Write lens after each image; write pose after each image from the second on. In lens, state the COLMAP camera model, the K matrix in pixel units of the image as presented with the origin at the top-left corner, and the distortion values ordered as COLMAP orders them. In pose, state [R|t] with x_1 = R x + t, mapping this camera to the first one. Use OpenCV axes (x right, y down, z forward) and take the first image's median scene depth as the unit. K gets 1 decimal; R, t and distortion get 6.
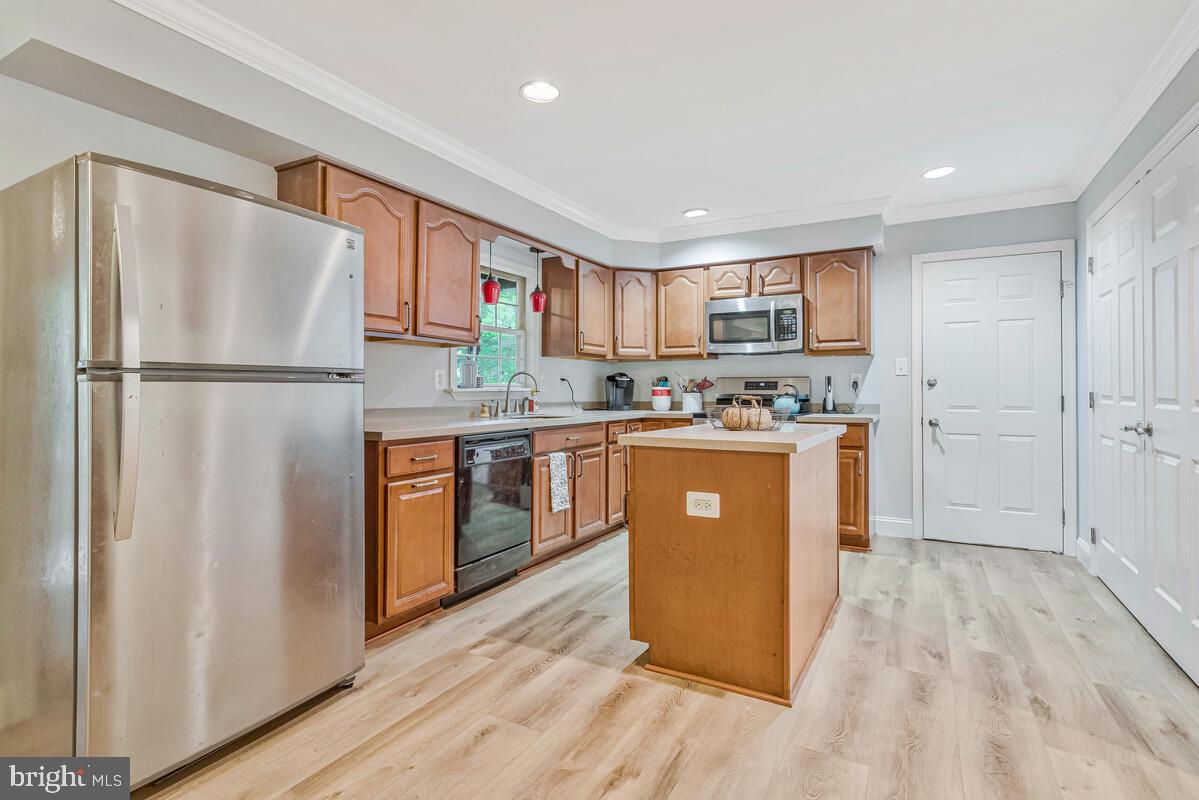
lens RADIAL K [[582.5, 0, 601.8], [0, 582.5, 387.5], [0, 0, 1]] dist [0.008400, 0.001175]
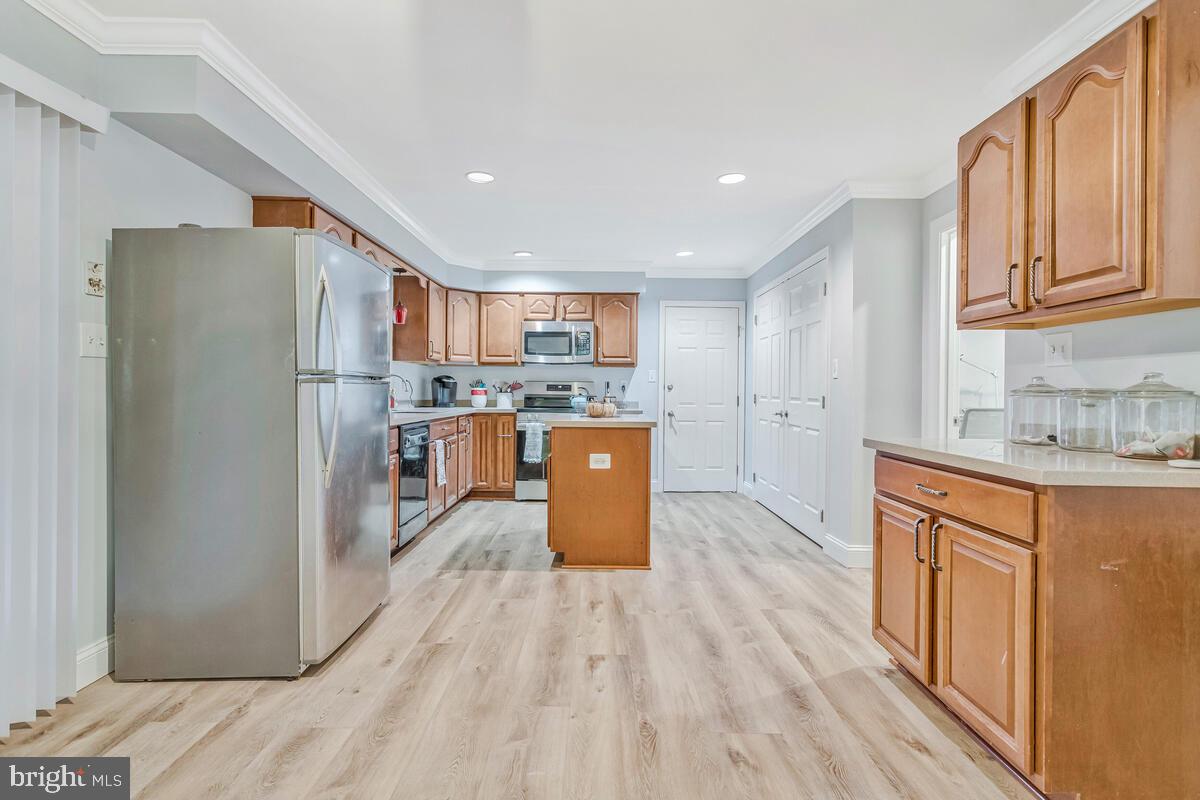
lens RADIAL K [[583.0, 0, 598.9], [0, 583.0, 401.9], [0, 0, 1]] dist [0.008400, 0.001175]
pose [[0.873616, -0.000670, 0.486615, -0.336400], [-0.011455, 0.999694, 0.021941, -0.001501], [-0.486481, -0.024742, 0.873341, -0.230583]]
